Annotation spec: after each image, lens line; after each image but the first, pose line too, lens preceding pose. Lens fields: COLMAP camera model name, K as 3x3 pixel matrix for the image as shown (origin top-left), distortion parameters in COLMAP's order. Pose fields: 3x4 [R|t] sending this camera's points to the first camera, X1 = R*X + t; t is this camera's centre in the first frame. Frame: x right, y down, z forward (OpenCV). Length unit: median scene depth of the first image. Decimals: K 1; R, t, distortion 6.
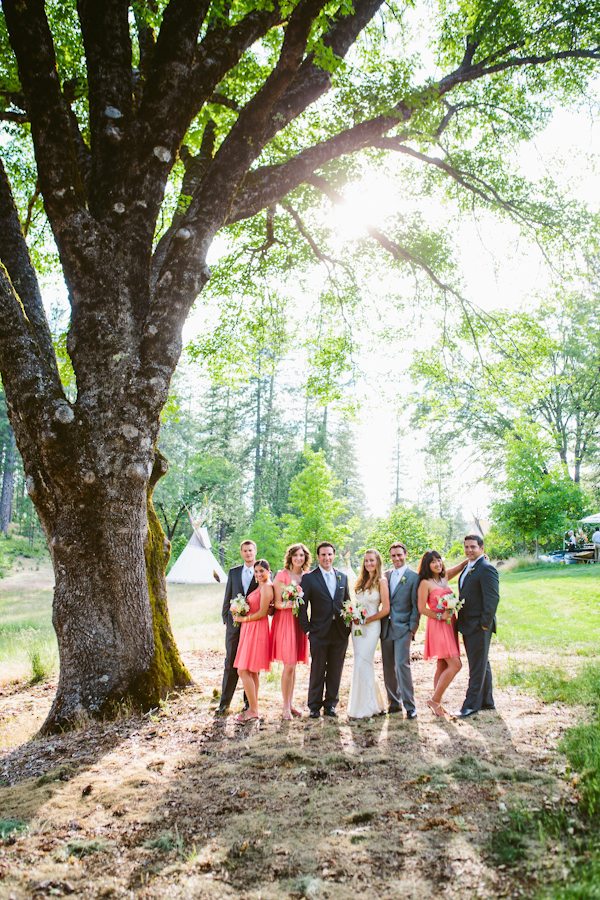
lens RADIAL K [[729.8, 0, 300.0], [0, 729.8, 450.0], [0, 0, 1]] dist [-0.008314, 0.001418]
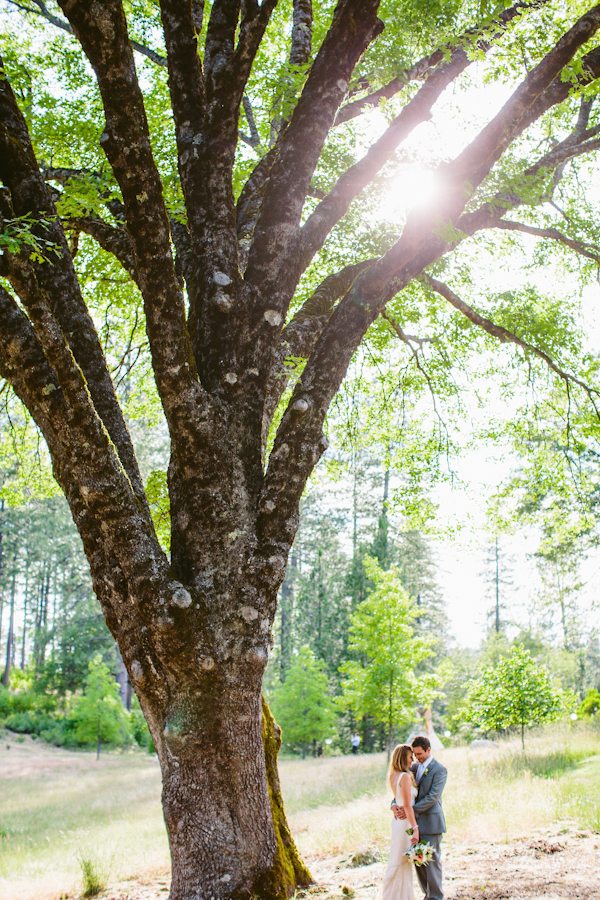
lens RADIAL K [[1264.0, 0, 300.0], [0, 1264.0, 450.0], [0, 0, 1]] dist [-0.109824, 0.330637]
pose [[0.999546, -0.029113, -0.007813, -0.146879], [0.028629, 0.998008, -0.056223, -0.141873], [0.009435, 0.055974, 0.998388, -0.638146]]
